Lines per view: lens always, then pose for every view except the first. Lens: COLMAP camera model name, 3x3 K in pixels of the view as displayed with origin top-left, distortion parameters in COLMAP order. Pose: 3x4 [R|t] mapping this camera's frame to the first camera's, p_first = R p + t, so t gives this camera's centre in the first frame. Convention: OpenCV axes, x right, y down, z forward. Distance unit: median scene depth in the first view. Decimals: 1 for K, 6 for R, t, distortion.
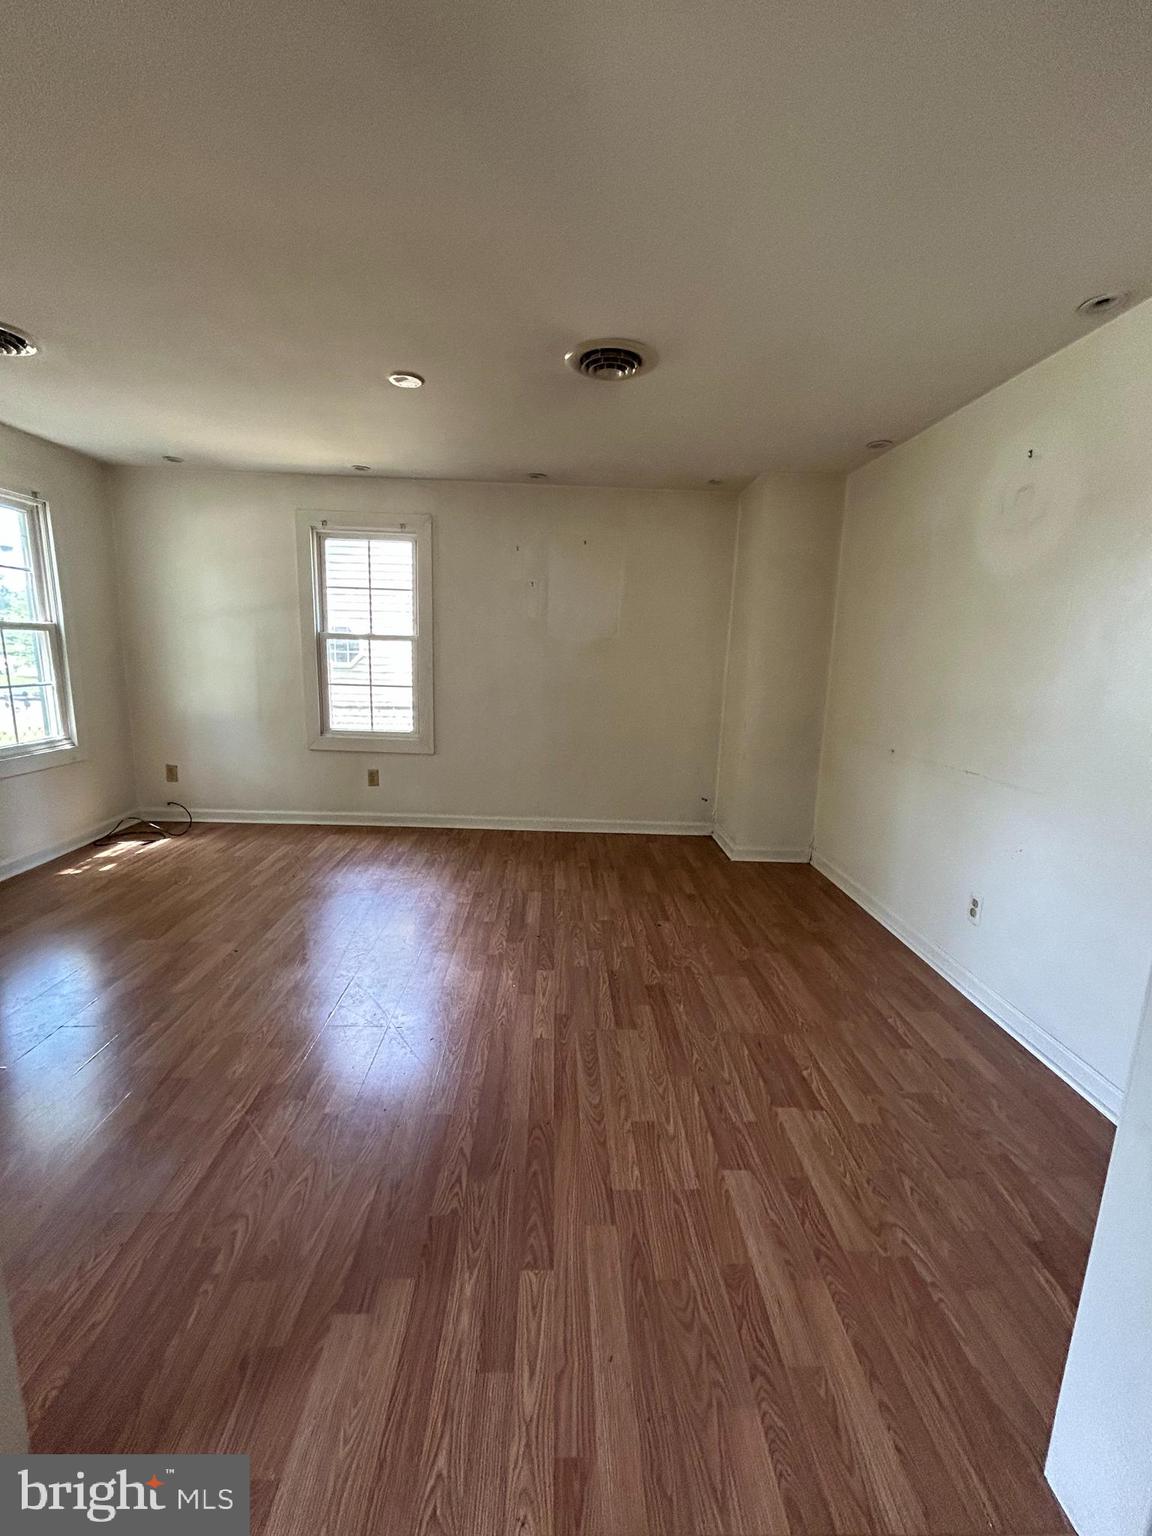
lens RADIAL K [[632.1, 0, 572.3], [0, 632.1, 763.4], [0, 0, 1]] dist [0.001934, -0.000409]
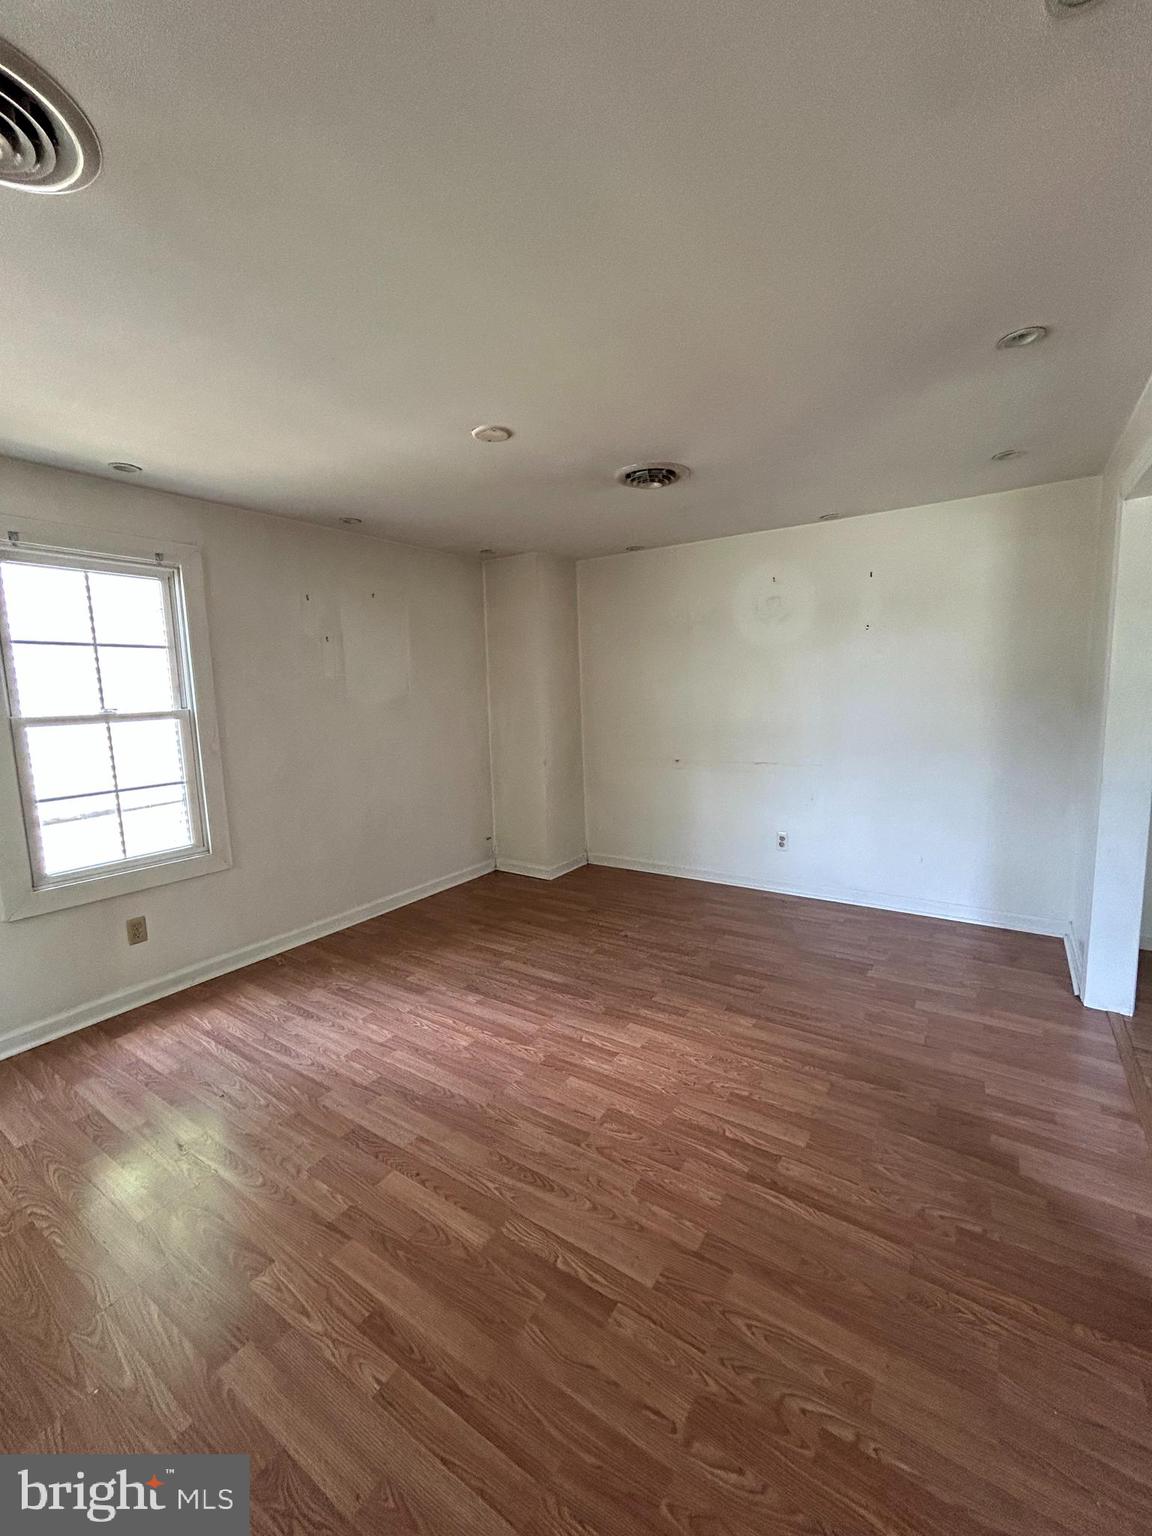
lens RADIAL K [[628.0, 0, 579.8], [0, 628.0, 767.4], [0, 0, 1]] dist [0.000252, 0.000486]
pose [[0.570895, -0.156099, 0.806047, -0.632180], [0.195118, 0.979428, 0.051481, -0.099569], [-0.797501, 0.127884, 0.589608, 0.269106]]
